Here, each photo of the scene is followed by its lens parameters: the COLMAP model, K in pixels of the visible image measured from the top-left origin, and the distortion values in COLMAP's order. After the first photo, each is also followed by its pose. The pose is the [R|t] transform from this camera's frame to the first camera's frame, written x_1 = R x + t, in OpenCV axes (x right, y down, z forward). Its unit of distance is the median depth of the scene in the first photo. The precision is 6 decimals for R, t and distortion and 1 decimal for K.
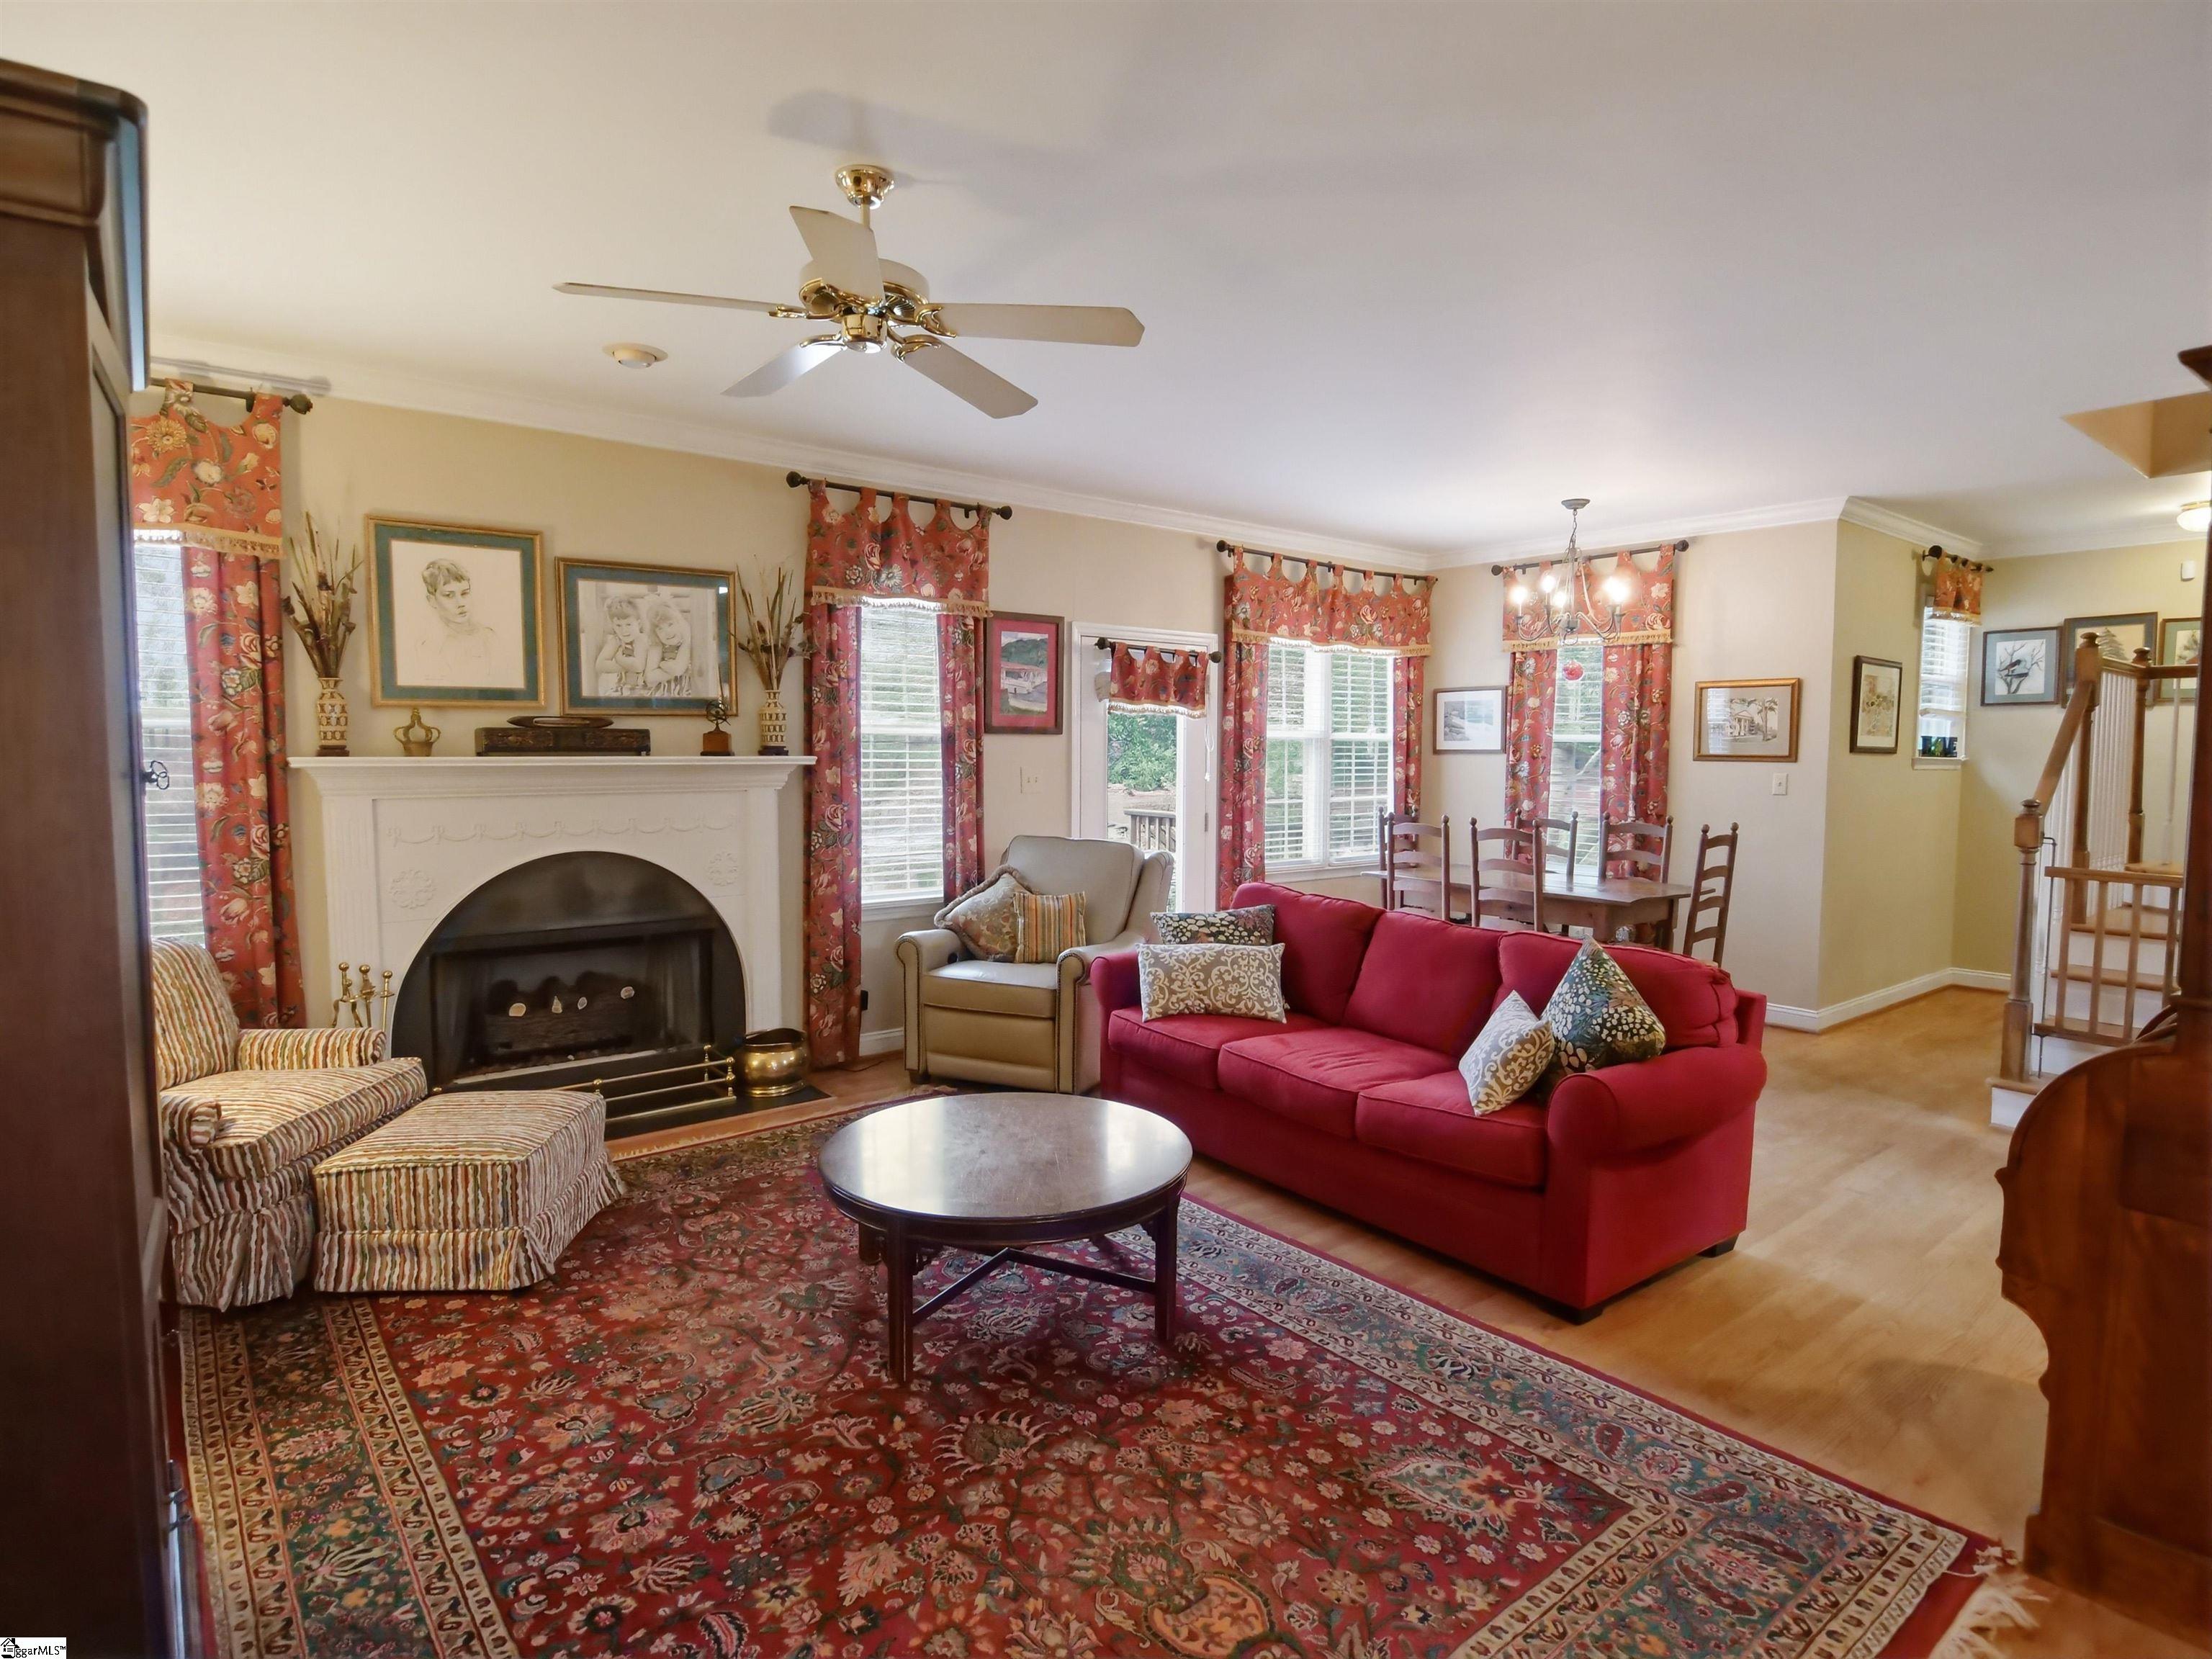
lens RADIAL K [[1193.7, 0, 1104.9], [0, 1193.7, 836.7], [0, 0, 1]] dist [-0.008236, -0.005929]
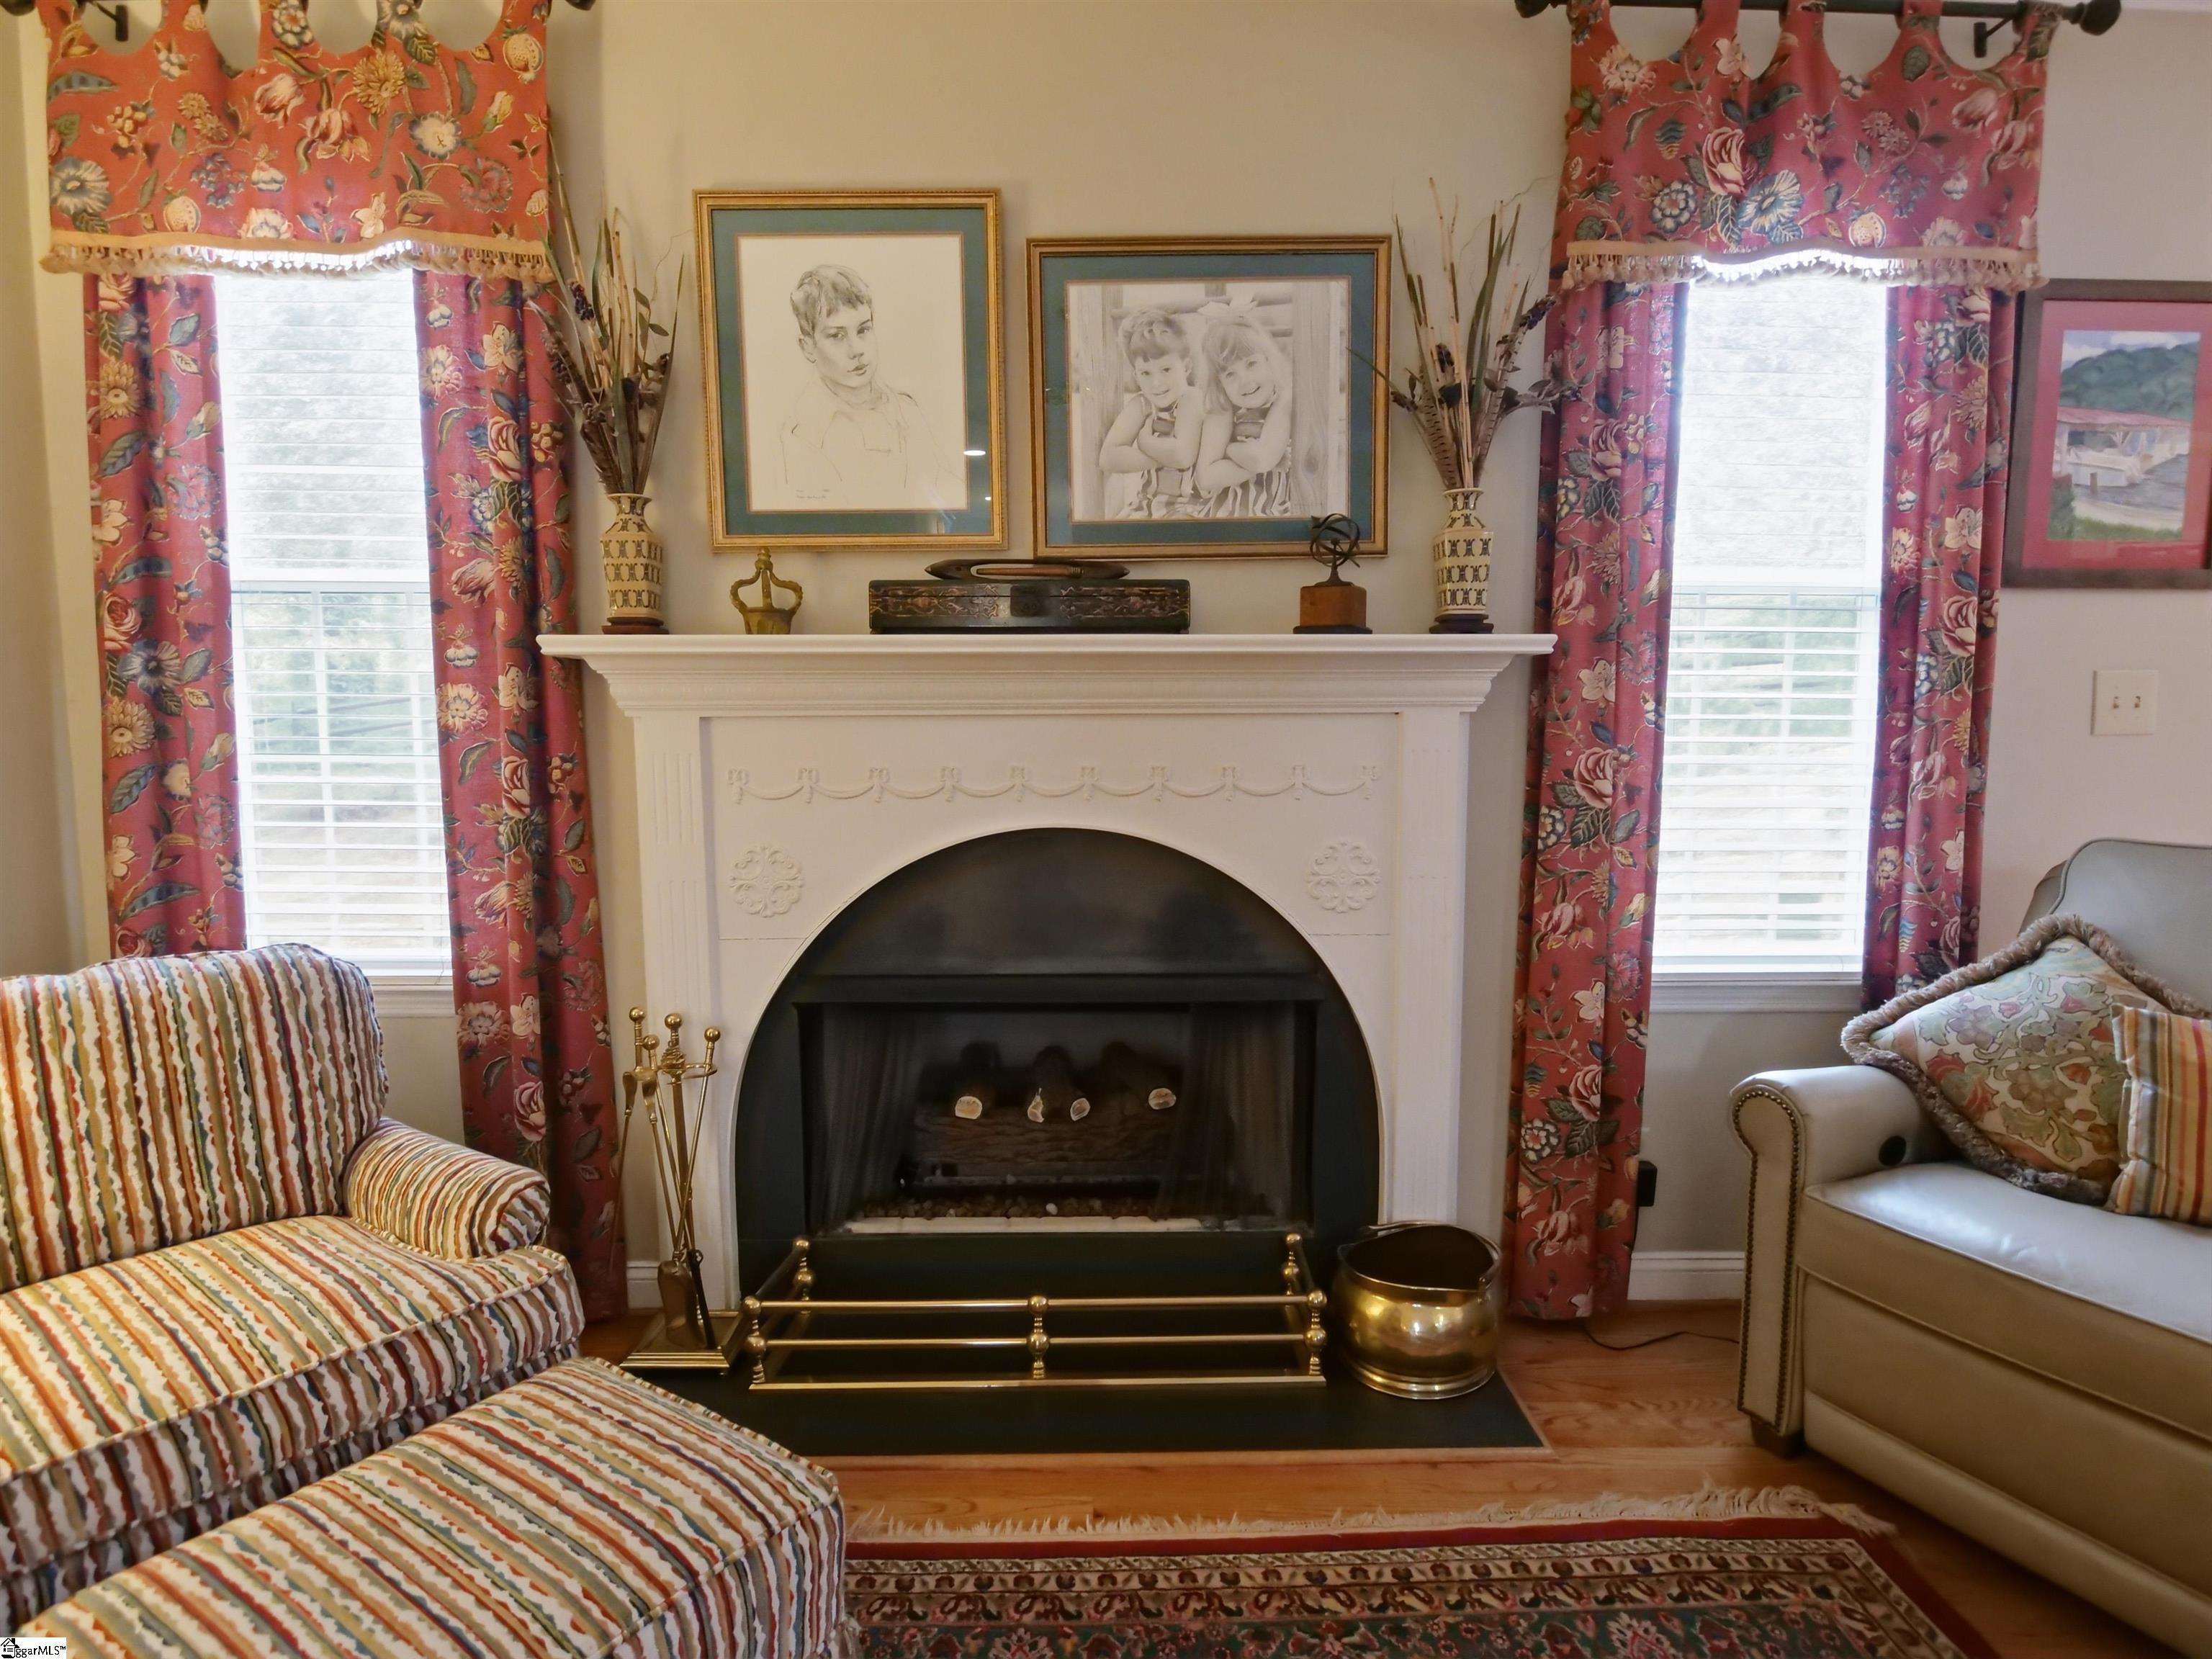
lens RADIAL K [[1193.7, 0, 1099.1], [0, 1193.7, 838.6], [0, 0, 1]] dist [-0.008236, -0.005929]
pose [[0.787460, 0.053535, -0.614036, -0.101651], [-0.040563, 0.998562, 0.035042, -0.001379], [0.615029, -0.002687, 0.788500, 0.550577]]
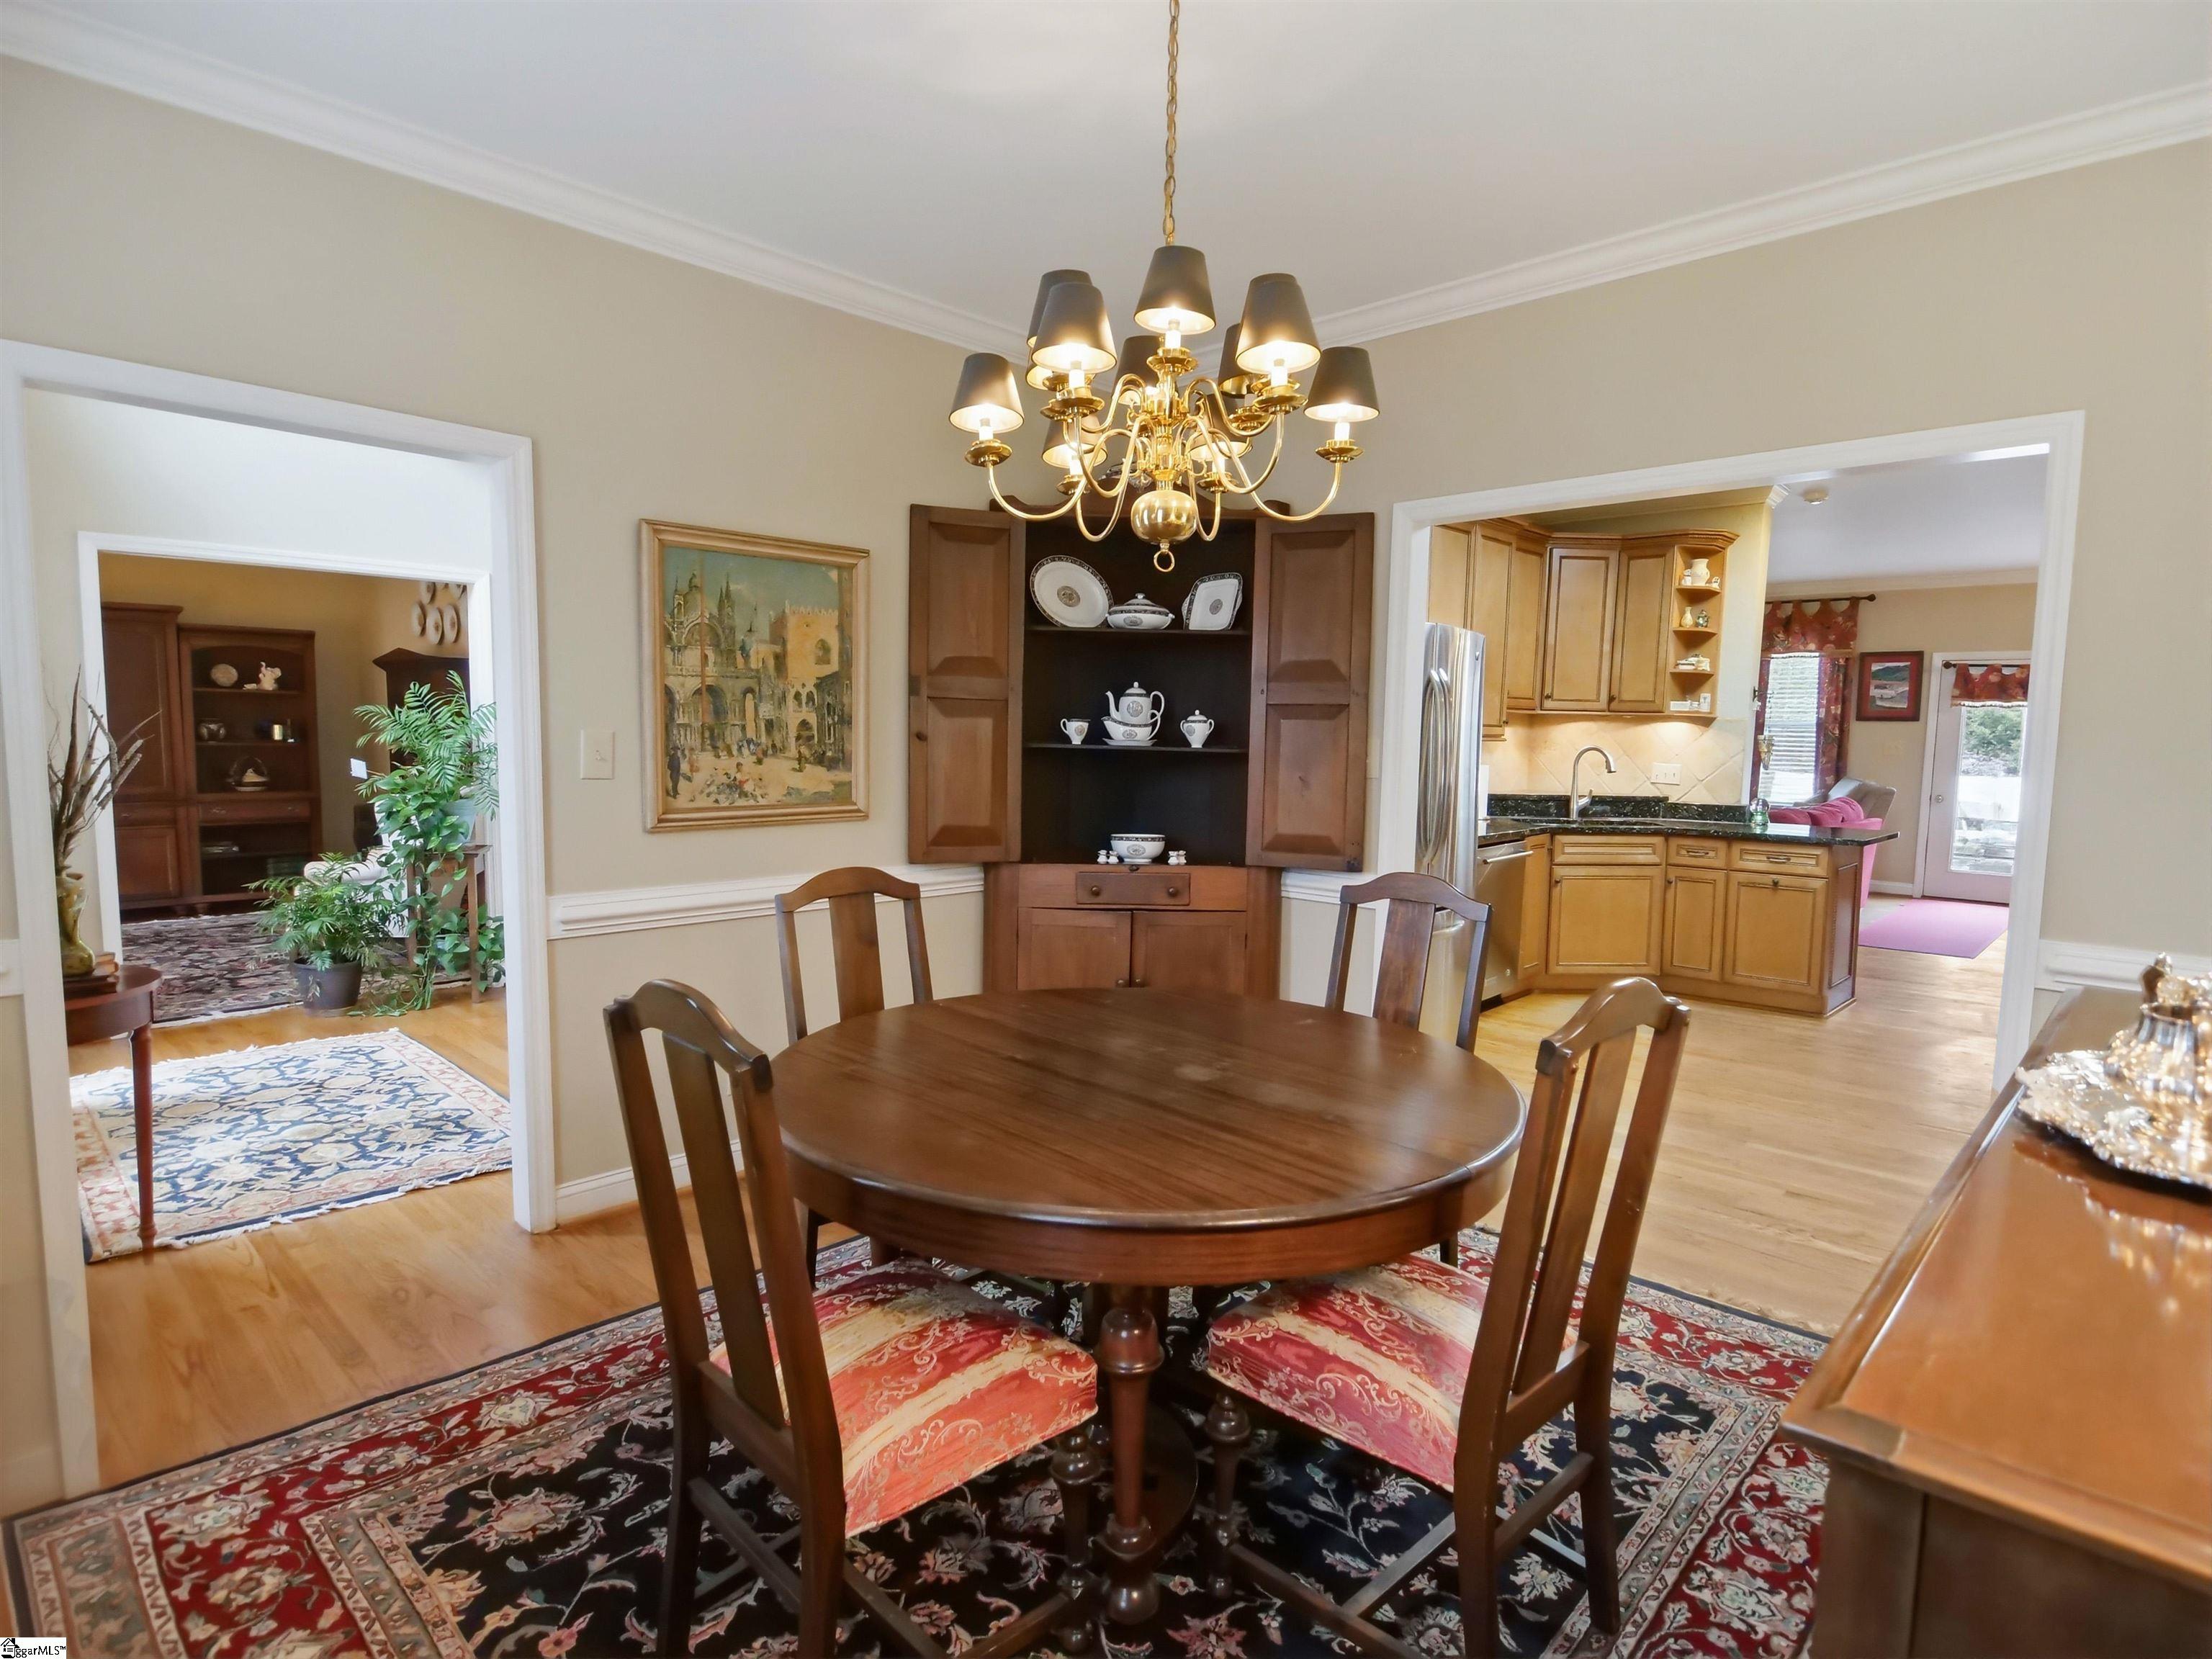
lens RADIAL K [[1193.7, 0, 1119.4], [0, 1193.7, 842.0], [0, 0, 1]] dist [-0.008236, -0.005929]
pose [[0.138483, 0.091793, -0.986102, 1.742777], [-0.088784, 0.992837, 0.079952, 0.057883], [0.986377, 0.076478, 0.145641, -0.394568]]
